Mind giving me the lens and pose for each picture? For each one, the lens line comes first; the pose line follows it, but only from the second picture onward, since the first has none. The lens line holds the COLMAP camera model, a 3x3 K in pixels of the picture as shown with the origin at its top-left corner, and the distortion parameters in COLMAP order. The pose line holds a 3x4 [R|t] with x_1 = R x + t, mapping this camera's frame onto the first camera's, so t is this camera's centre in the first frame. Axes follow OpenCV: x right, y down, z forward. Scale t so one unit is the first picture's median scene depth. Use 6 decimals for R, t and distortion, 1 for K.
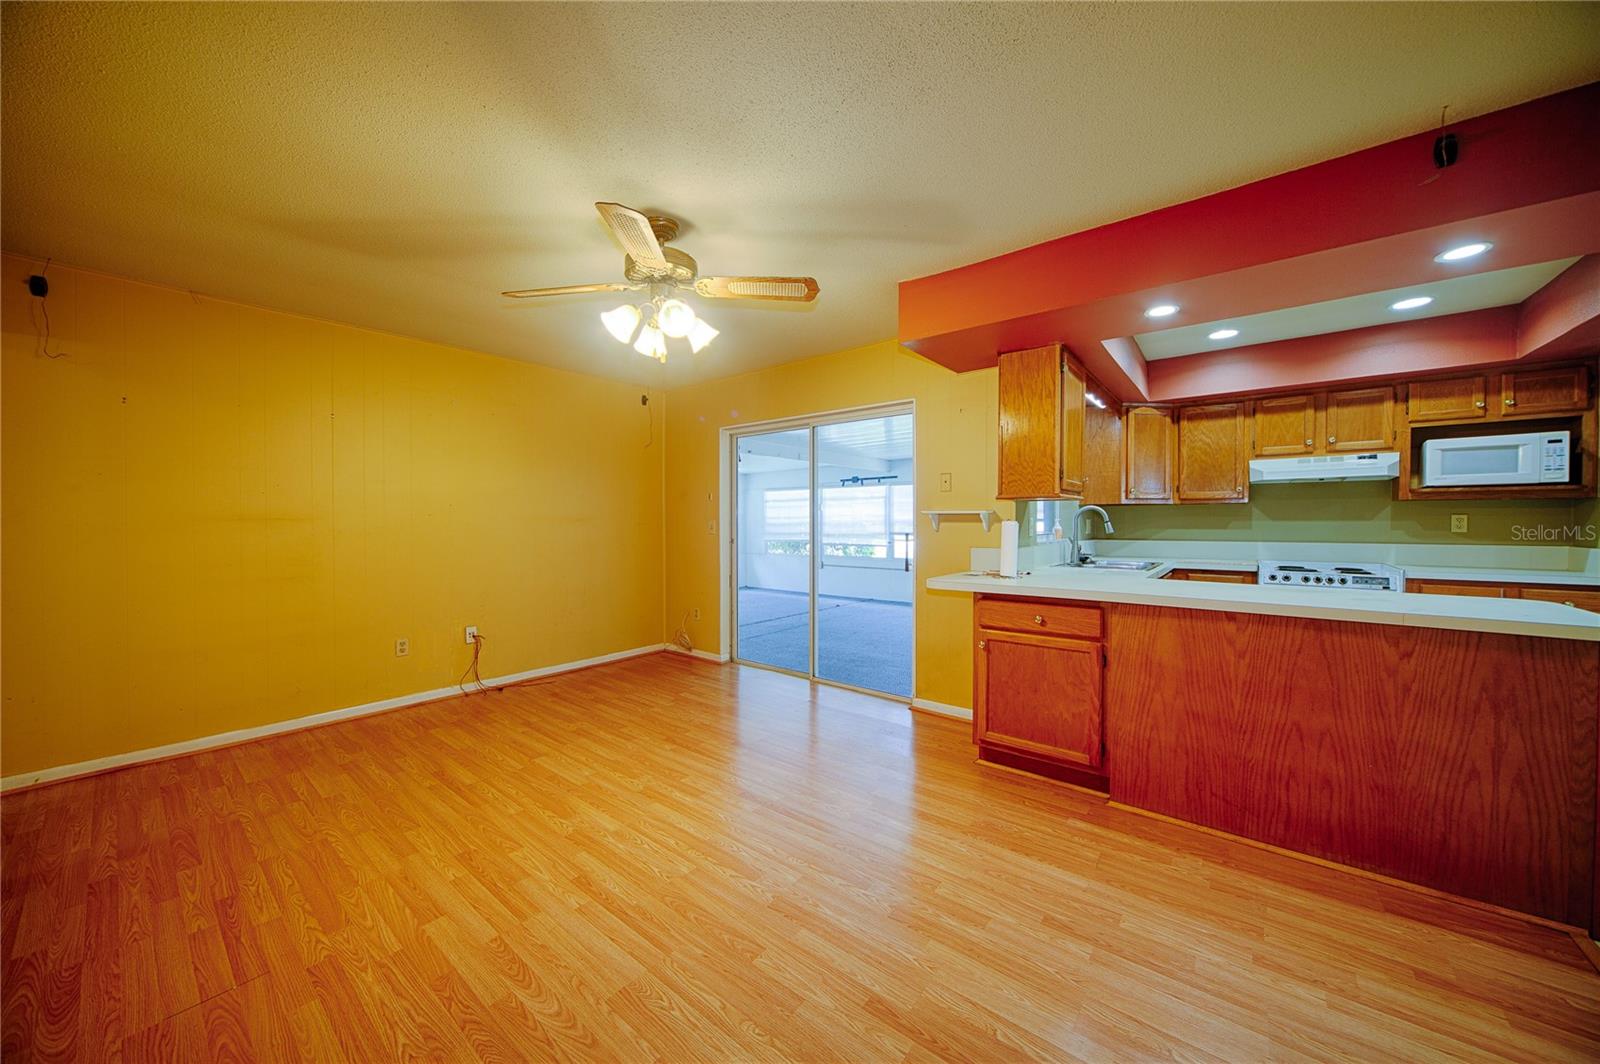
lens RADIAL K [[558.5, 0, 804.1], [0, 558.5, 529.6], [0, 0, 1]] dist [-0.012243, 0.001019]
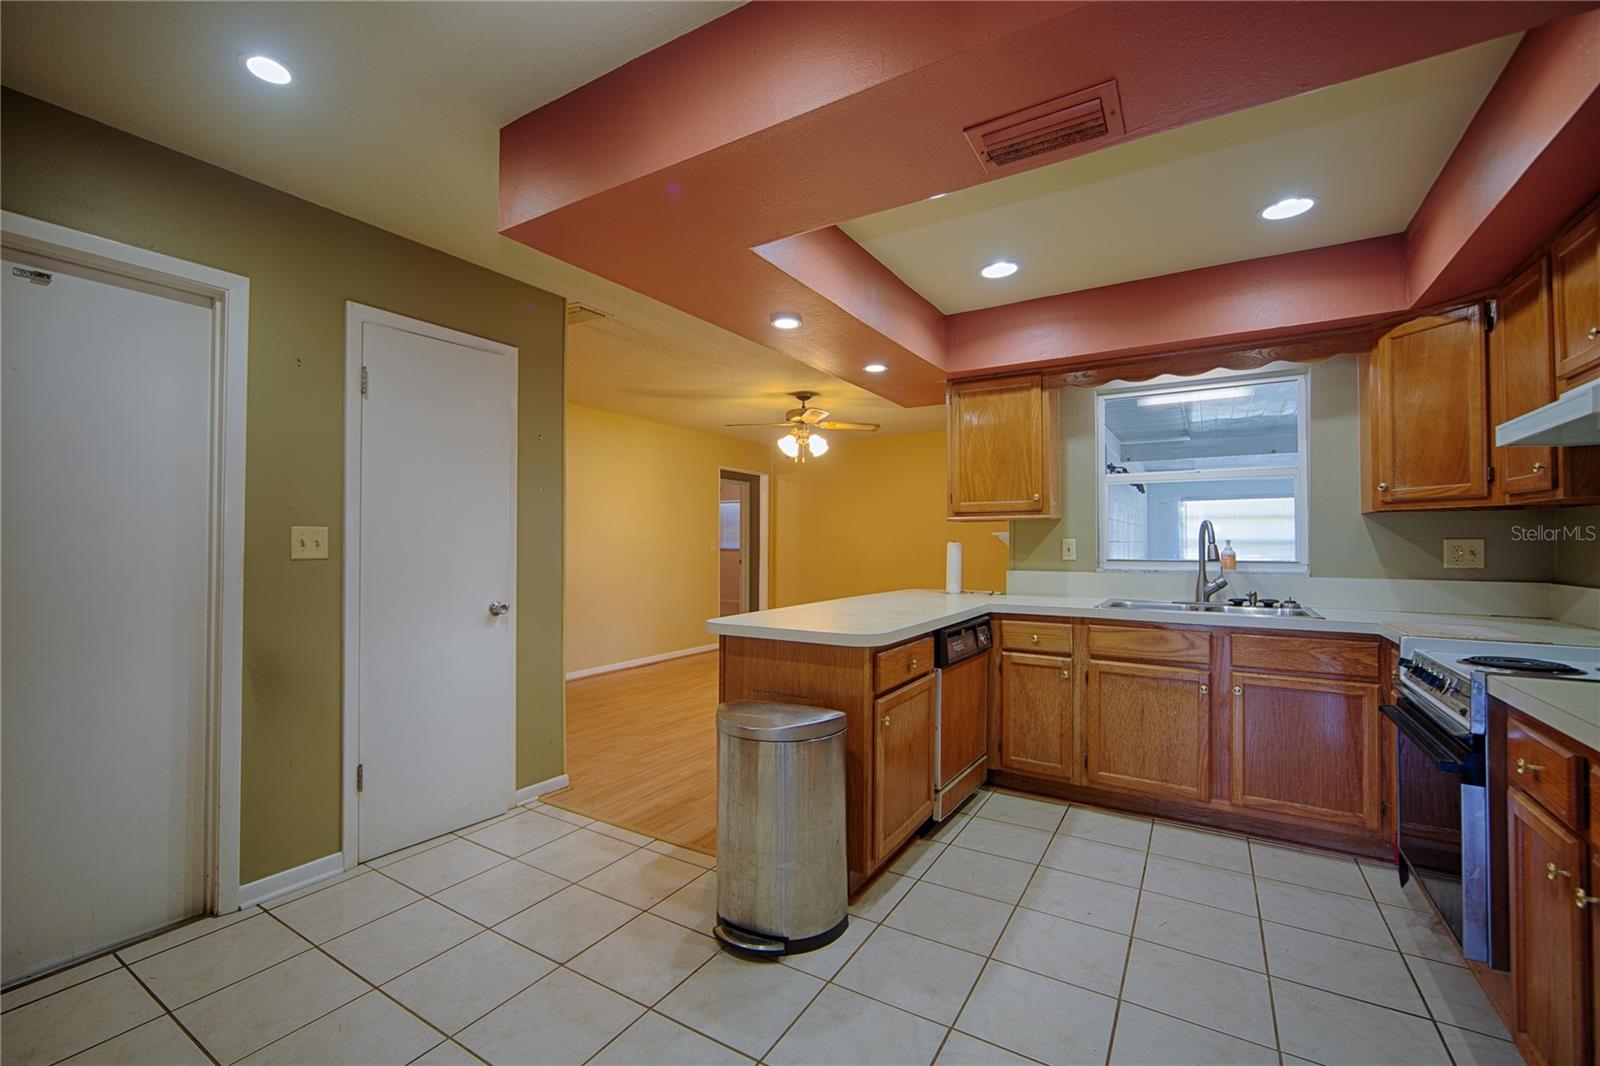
lens RADIAL K [[680.3, 0, 781.3], [0, 680.3, 539.2], [0, 0, 1]] dist [-0.000232, 0.000079]
pose [[0.109516, -0.002787, -0.993981, 1.630287], [-0.015351, 0.999872, -0.004495, -0.009743], [0.993866, 0.015751, 0.109459, 0.498669]]
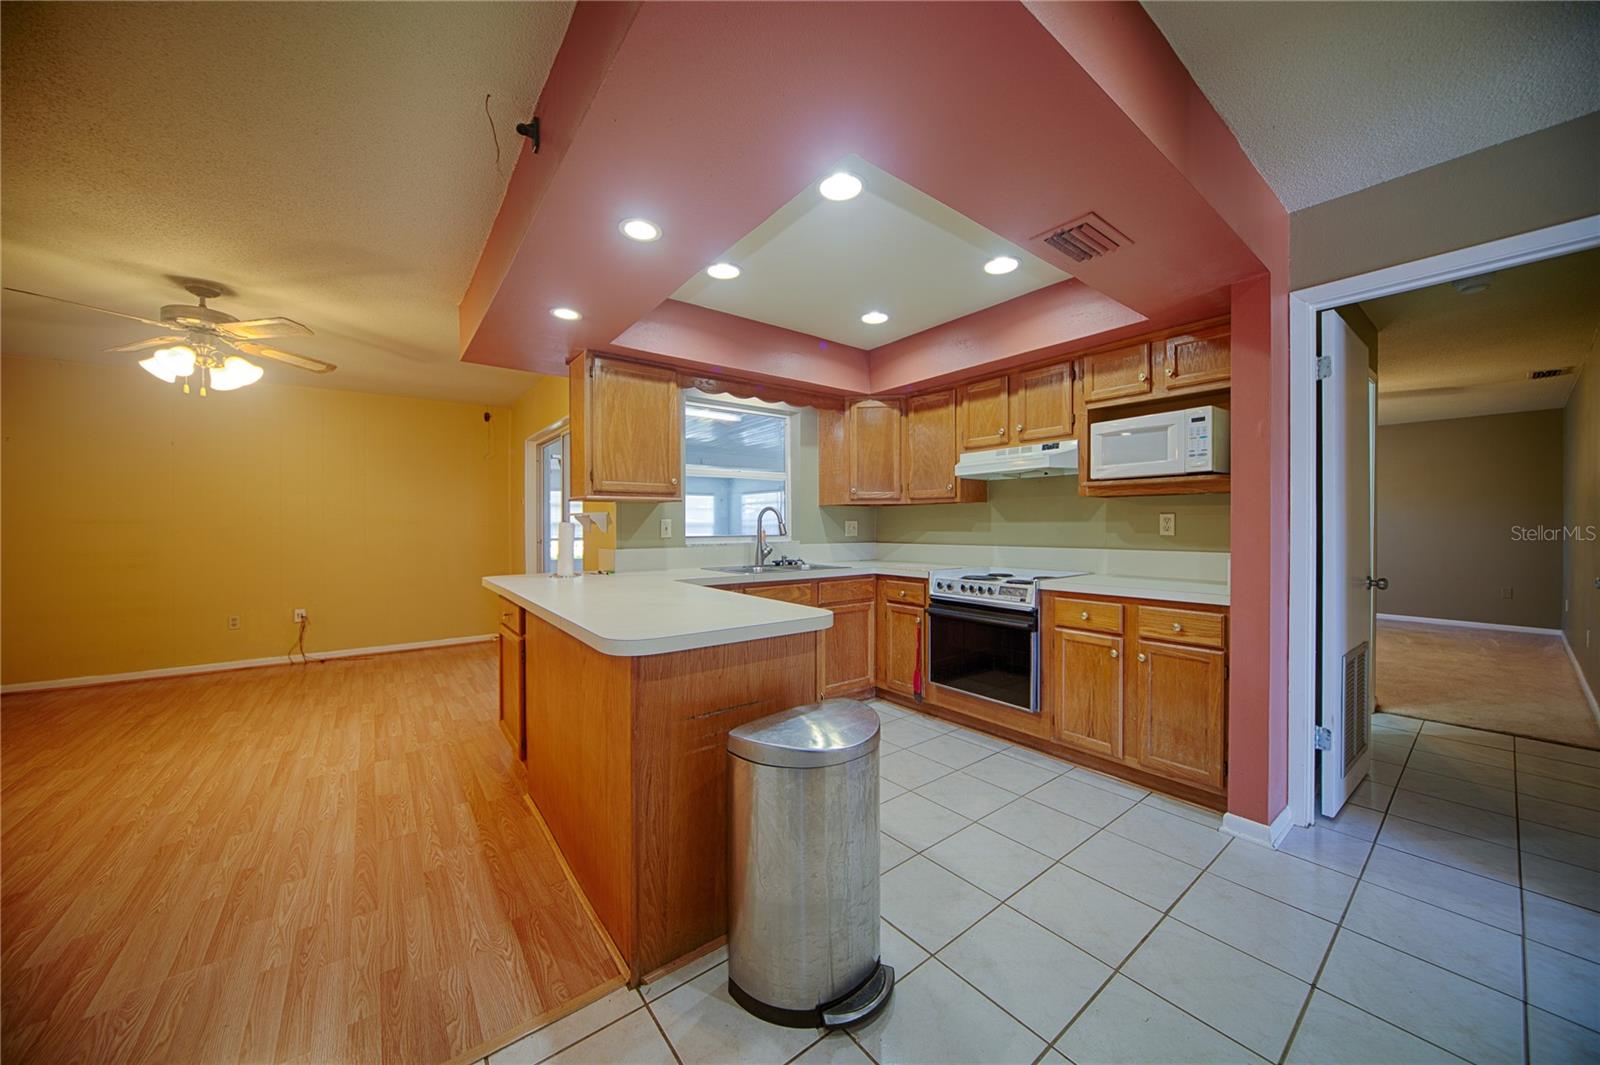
lens RADIAL K [[558.5, 0, 806.3], [0, 558.5, 531.8], [0, 0, 1]] dist [-0.012243, 0.001019]
pose [[0.971502, 0.002048, -0.237022, 1.023860], [-0.002857, 0.999991, -0.003069, 0.004423], [0.237013, 0.003659, 0.971500, 0.094769]]
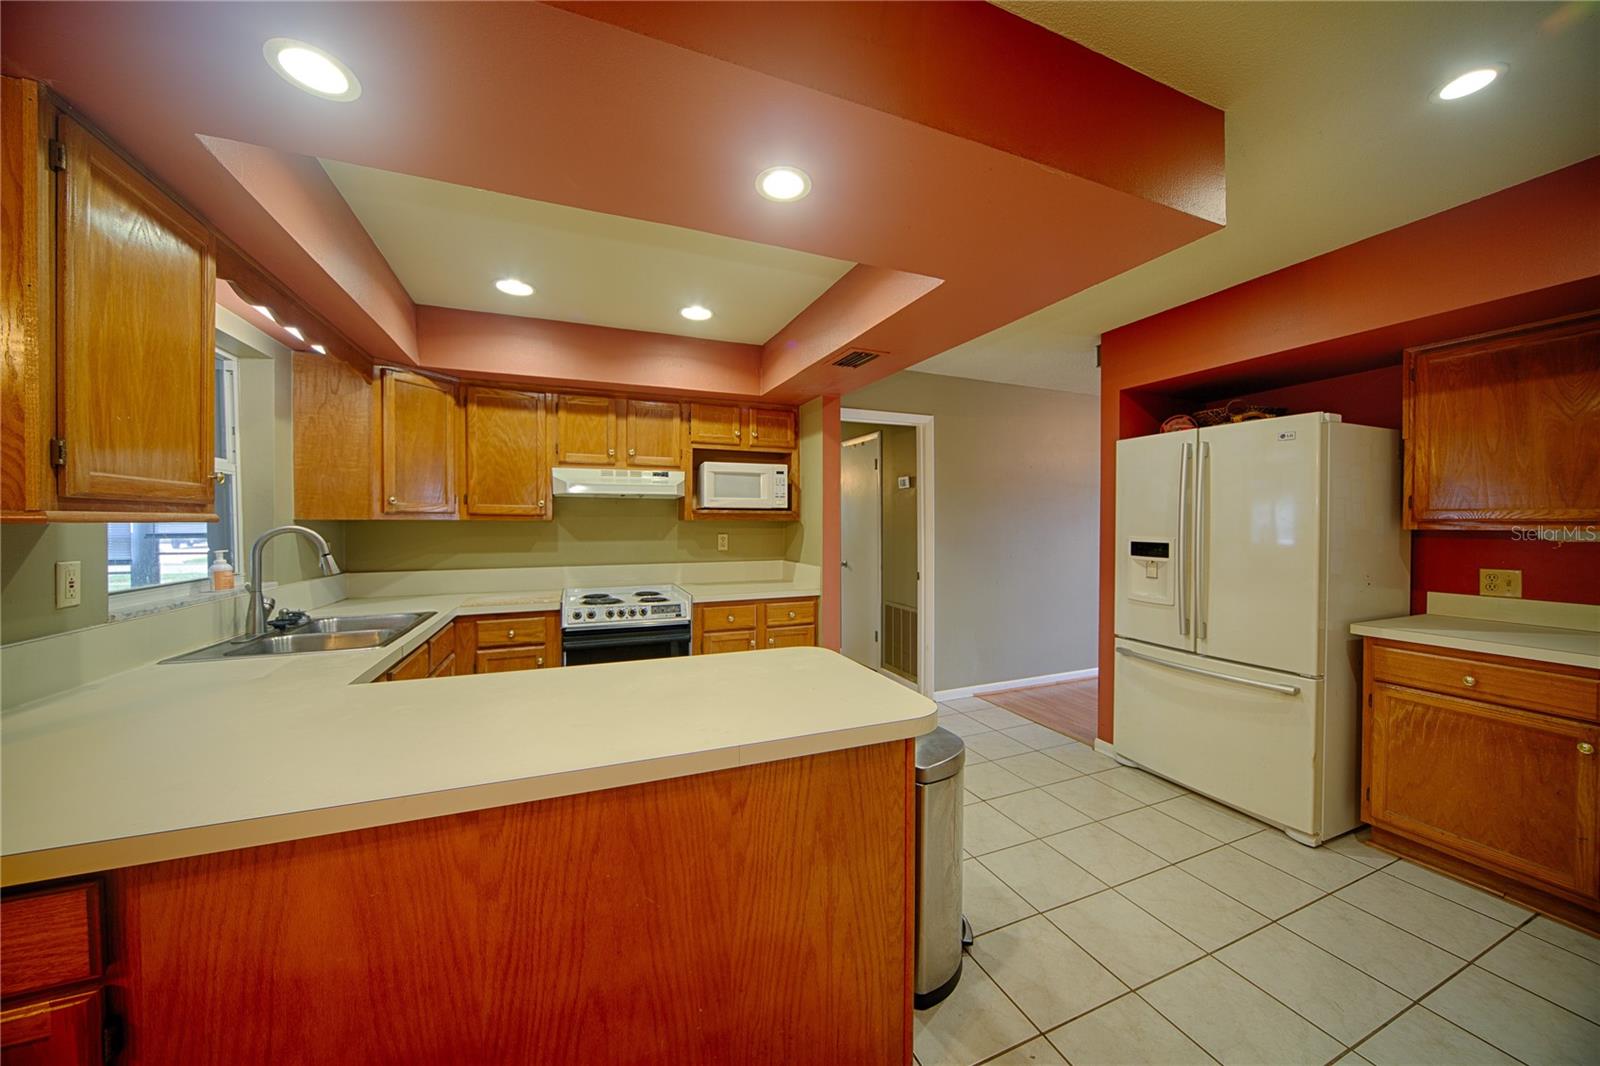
lens RADIAL K [[558.5, 0, 807.3], [0, 558.5, 528.3], [0, 0, 1]] dist [-0.012243, 0.001019]
pose [[0.478299, -0.007286, 0.878167, 0.360207], [0.011939, 0.999927, 0.001794, -0.045078], [-0.878116, 0.009626, 0.478351, 0.386956]]
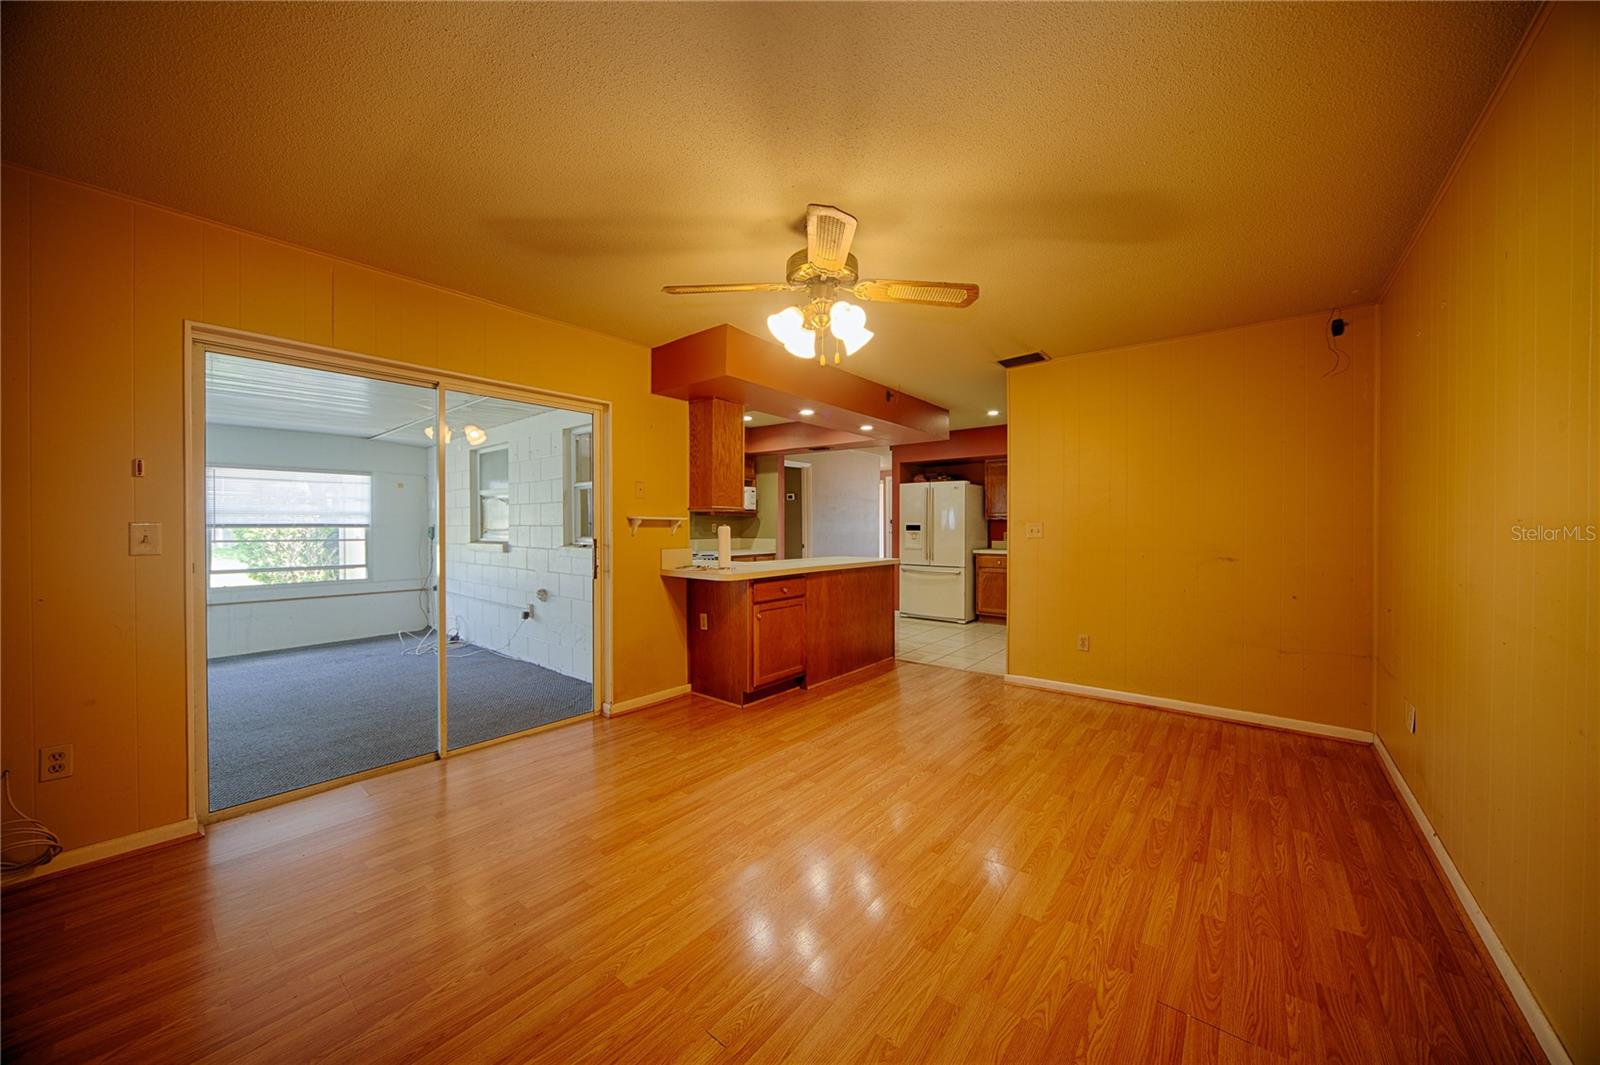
lens RADIAL K [[558.5, 0, 808.4], [0, 558.5, 530.0], [0, 0, 1]] dist [-0.012243, 0.001019]
pose [[-0.000666, -0.004147, 0.999991, -0.943368], [0.014469, 0.999887, 0.004156, -0.008004], [-0.999895, 0.014472, -0.000606, 0.781294]]
